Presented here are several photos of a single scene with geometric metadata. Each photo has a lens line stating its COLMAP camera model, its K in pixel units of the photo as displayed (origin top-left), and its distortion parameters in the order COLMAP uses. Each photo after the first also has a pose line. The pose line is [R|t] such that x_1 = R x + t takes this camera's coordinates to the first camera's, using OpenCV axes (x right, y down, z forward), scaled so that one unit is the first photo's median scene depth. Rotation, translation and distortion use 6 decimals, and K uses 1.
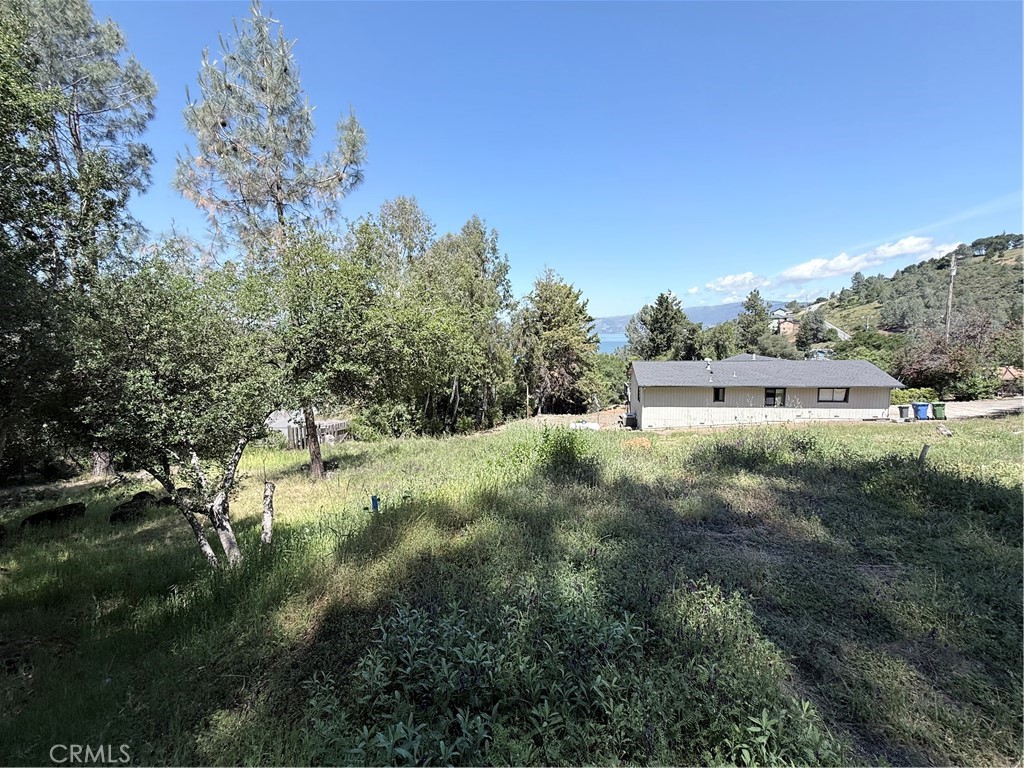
lens RADIAL K [[440.0, 0, 510.6], [0, 440.0, 390.4], [0, 0, 1]] dist [-0.003558, 0.000932]
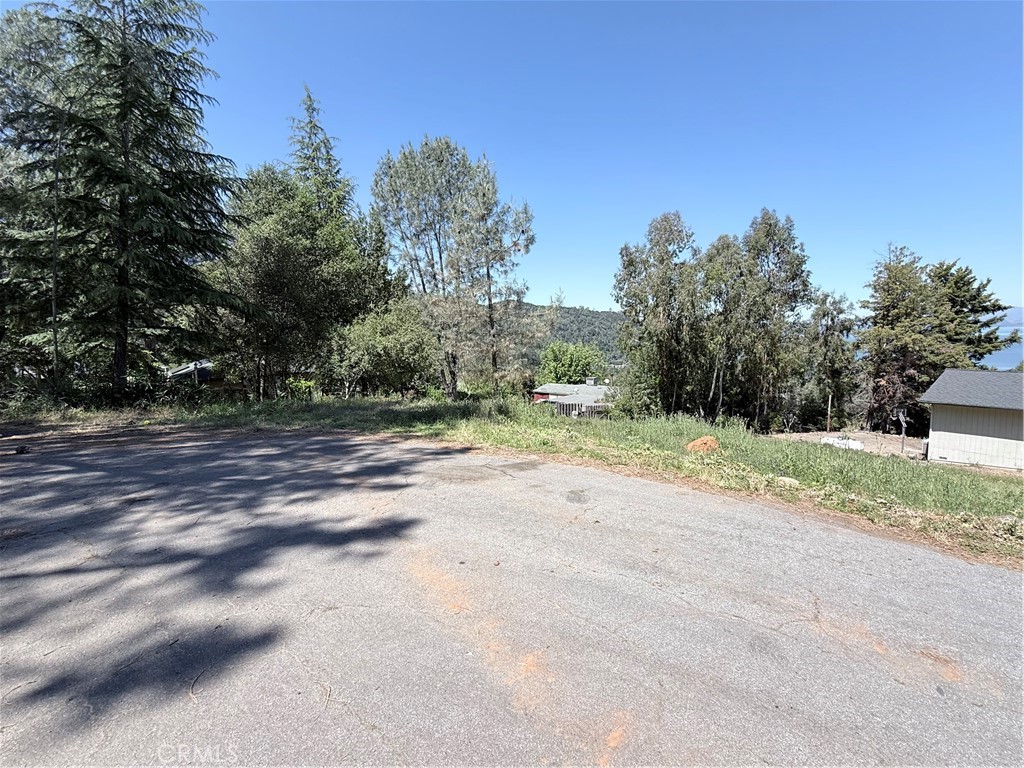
lens RADIAL K [[440.0, 0, 507.8], [0, 440.0, 392.5], [0, 0, 1]] dist [-0.003558, 0.000932]
pose [[0.647146, 0.090599, -0.756963, 0.265812], [-0.079975, 0.995503, 0.050777, -0.004603], [0.758159, 0.027678, 0.651482, -0.025349]]
